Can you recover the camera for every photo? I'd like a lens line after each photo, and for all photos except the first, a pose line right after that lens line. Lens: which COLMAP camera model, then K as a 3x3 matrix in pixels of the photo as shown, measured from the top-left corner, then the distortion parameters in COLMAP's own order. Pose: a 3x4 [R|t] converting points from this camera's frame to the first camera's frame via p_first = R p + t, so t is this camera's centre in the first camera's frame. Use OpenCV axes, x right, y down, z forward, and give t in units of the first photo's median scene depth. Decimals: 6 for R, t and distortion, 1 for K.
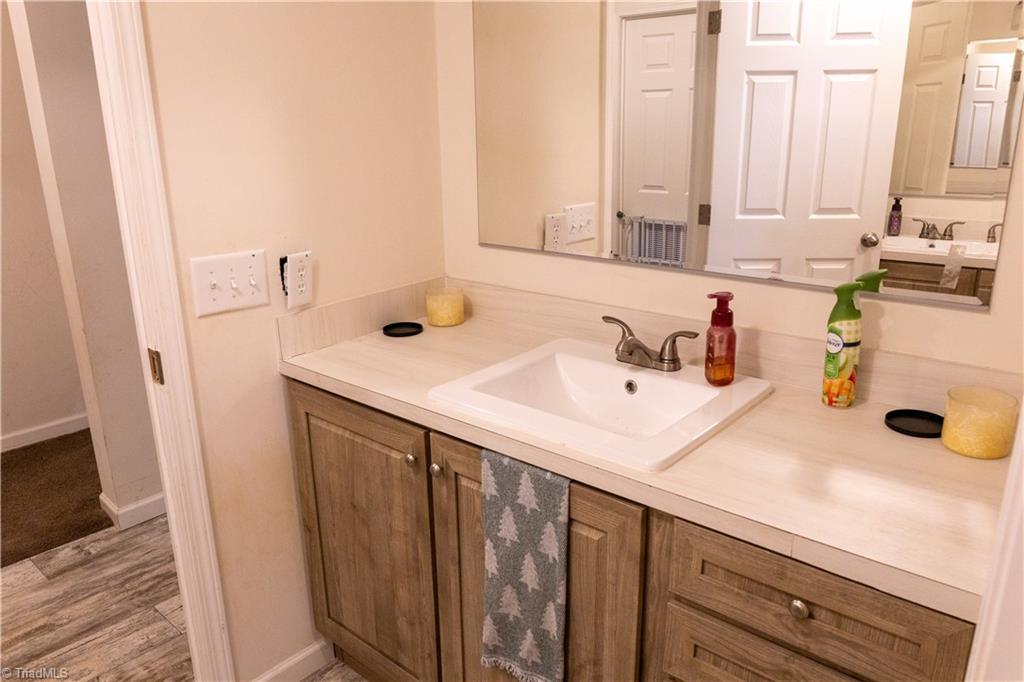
lens RADIAL K [[755.2, 0, 512.0], [0, 755.2, 341.0], [0, 0, 1]] dist [-0.002374, -0.001844]
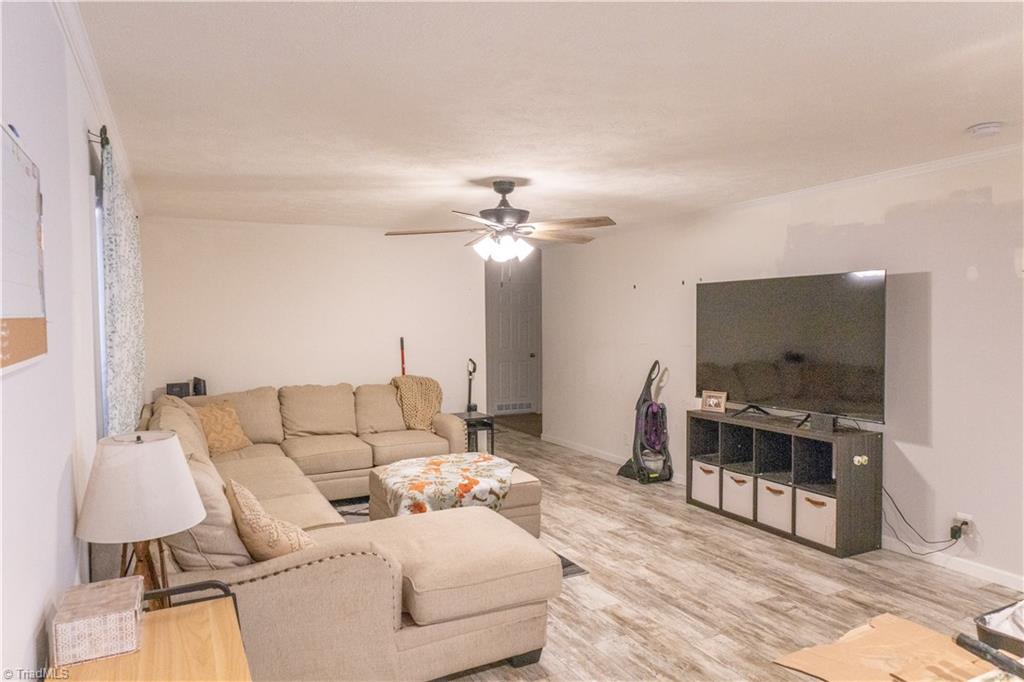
lens RADIAL K [[667.8, 0, 517.0], [0, 667.8, 341.6], [0, 0, 1]] dist [-0.008668, -0.000074]
pose [[-0.360418, 0.048677, -0.931520, 0.942316], [-0.255695, 0.955230, 0.148848, -0.320239], [0.897061, 0.291832, -0.331836, 0.970935]]
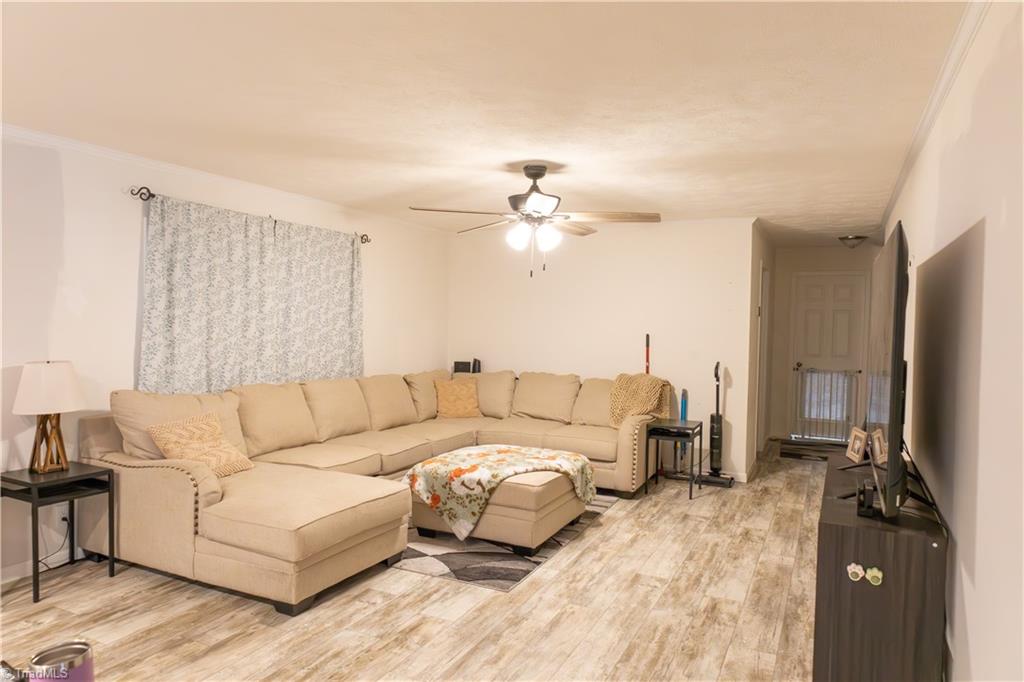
lens RADIAL K [[667.8, 0, 517.0], [0, 667.8, 341.6], [0, 0, 1]] dist [-0.008668, -0.000074]
pose [[-0.964554, 0.003903, -0.263855, 0.041764], [-0.081789, 0.946230, 0.312985, -0.502236], [0.250889, 0.323472, -0.912371, 1.683115]]
